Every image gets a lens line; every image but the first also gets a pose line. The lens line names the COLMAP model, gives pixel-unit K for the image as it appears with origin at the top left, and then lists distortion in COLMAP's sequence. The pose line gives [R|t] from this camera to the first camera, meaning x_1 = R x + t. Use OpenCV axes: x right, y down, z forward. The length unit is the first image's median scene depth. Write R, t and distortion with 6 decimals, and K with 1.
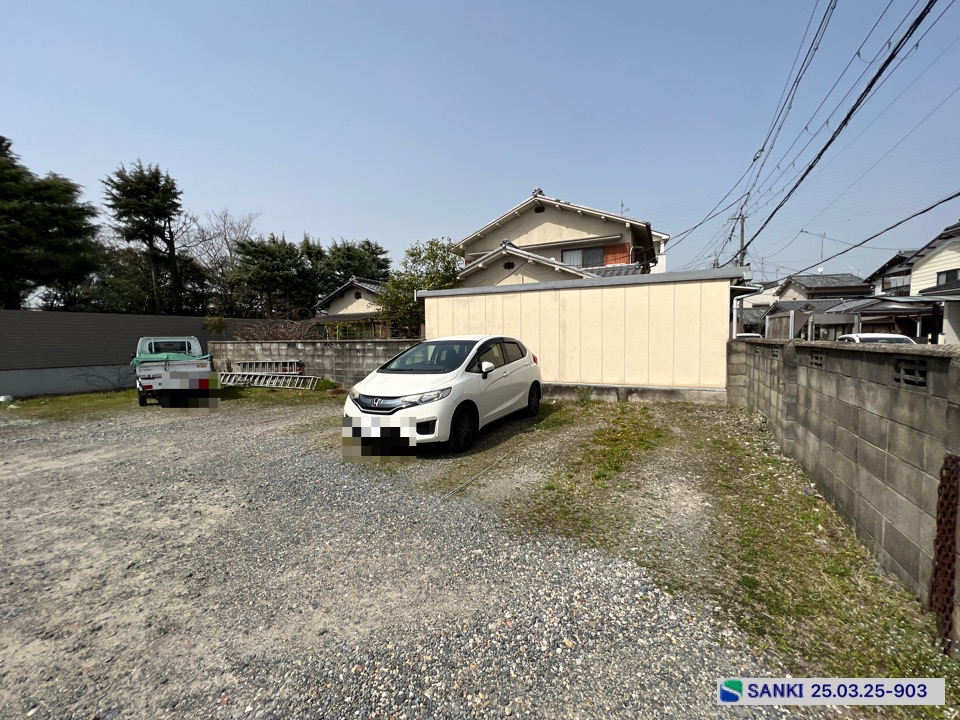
lens RADIAL K [[387.0, 0, 480.9], [0, 387.0, 363.8], [0, 0, 1]] dist [-0.003643, 0.001216]
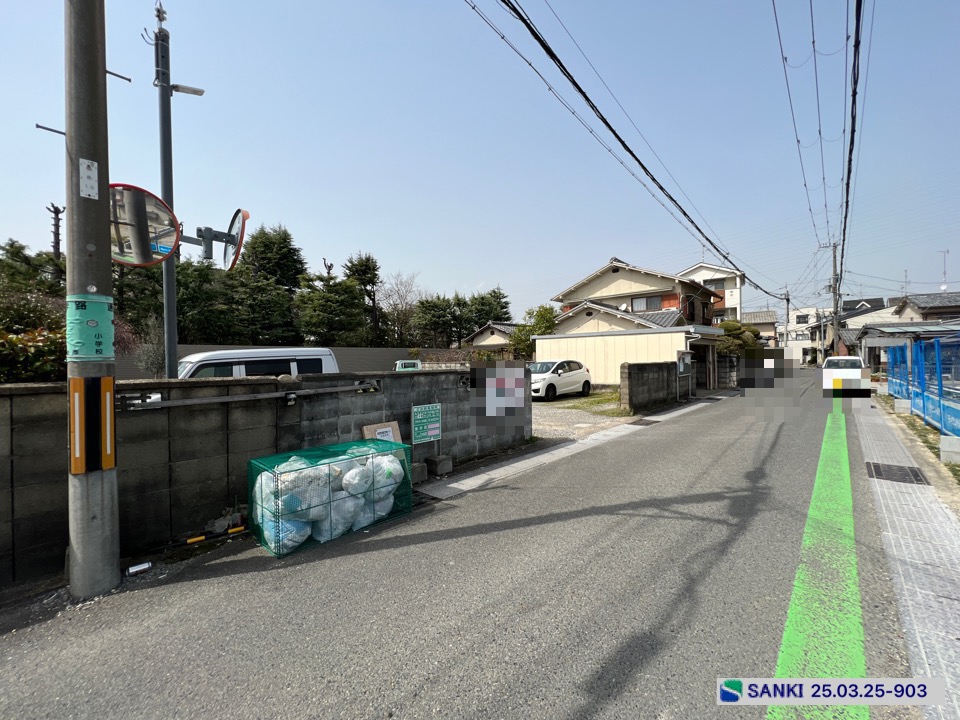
lens RADIAL K [[387.0, 0, 482.6], [0, 387.0, 361.8], [0, 0, 1]] dist [-0.003643, 0.001216]
pose [[0.962461, -0.001684, -0.271414, 0.098914], [-0.014394, 0.998257, -0.057238, 0.043177], [0.271037, 0.058996, 0.960759, -0.741760]]
